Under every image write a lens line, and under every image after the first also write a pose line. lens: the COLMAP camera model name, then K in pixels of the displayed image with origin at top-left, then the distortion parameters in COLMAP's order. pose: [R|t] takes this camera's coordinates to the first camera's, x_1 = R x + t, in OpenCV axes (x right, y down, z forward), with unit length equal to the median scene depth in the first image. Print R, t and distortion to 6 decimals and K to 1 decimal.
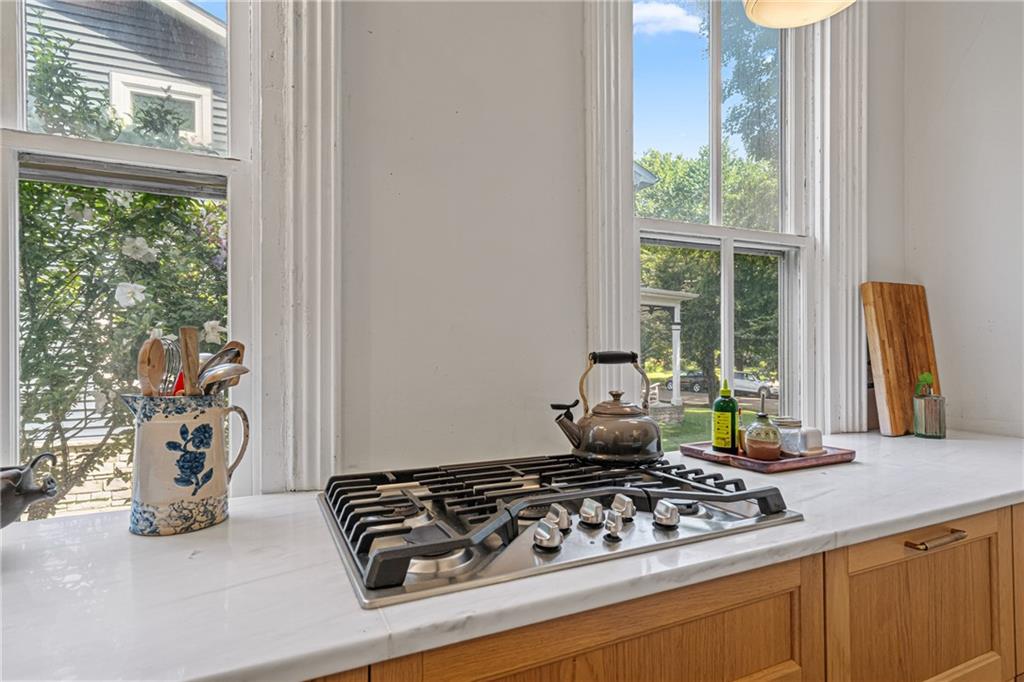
lens RADIAL K [[549.5, 0, 512.9], [0, 549.5, 347.6], [0, 0, 1]] dist [-0.001821, -0.000323]
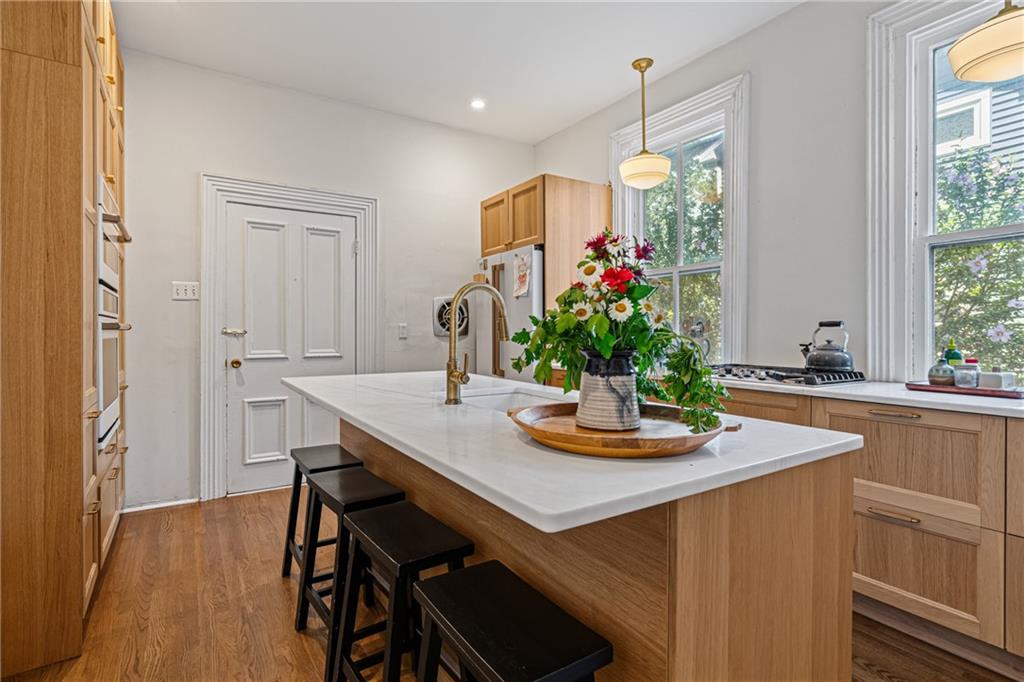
lens RADIAL K [[506.9, 0, 513.0], [0, 506.9, 335.0], [0, 0, 1]] dist [0.000132, 0.000003]
pose [[0.131618, 0.011585, -0.991233, 2.011341], [0.004453, 0.999915, 0.012278, 0.031233], [0.991290, -0.006030, 0.131556, -0.503587]]
